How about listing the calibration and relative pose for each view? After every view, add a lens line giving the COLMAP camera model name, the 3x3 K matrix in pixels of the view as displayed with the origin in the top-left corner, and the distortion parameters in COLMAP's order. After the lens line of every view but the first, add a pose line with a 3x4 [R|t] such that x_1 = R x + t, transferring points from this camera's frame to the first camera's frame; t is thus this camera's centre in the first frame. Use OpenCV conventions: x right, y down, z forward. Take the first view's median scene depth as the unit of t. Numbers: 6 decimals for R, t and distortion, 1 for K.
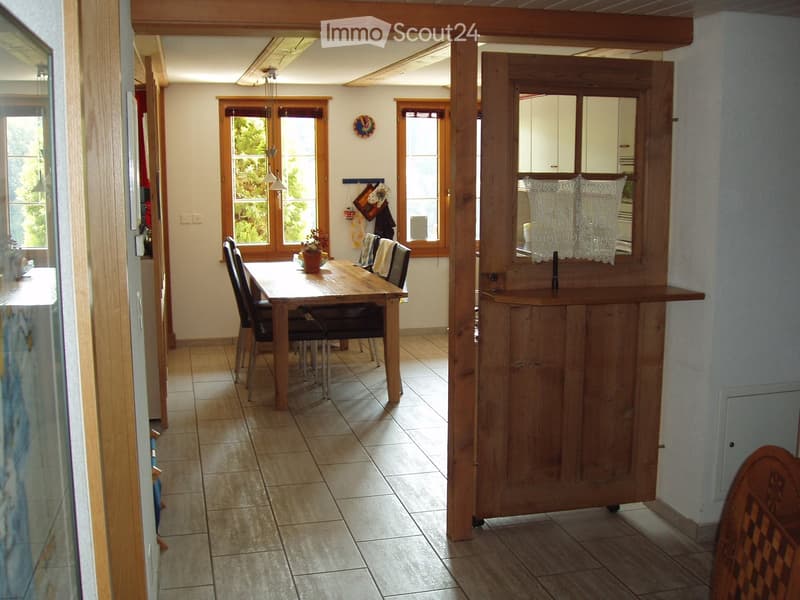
lens RADIAL K [[893.3, 0, 399.4], [0, 893.3, 298.4], [0, 0, 1]] dist [-0.127787, 0.000000]
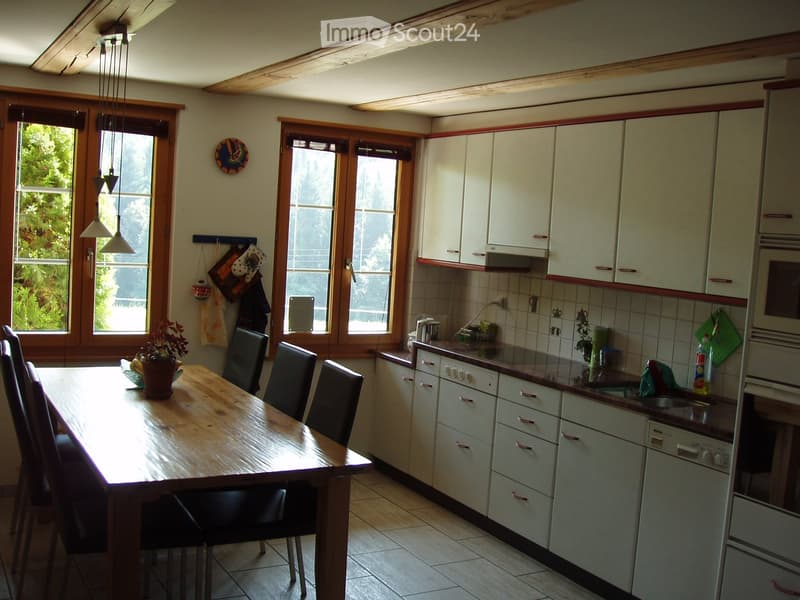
lens RADIAL K [[893.3, 0, 399.5], [0, 893.3, 301.6], [0, 0, 1]] dist [-0.127787, 0.000000]
pose [[0.963920, 0.039549, 0.263238, -0.086121], [-0.024548, 0.997895, -0.060033, -0.051858], [-0.265058, 0.051405, 0.962861, 0.351570]]
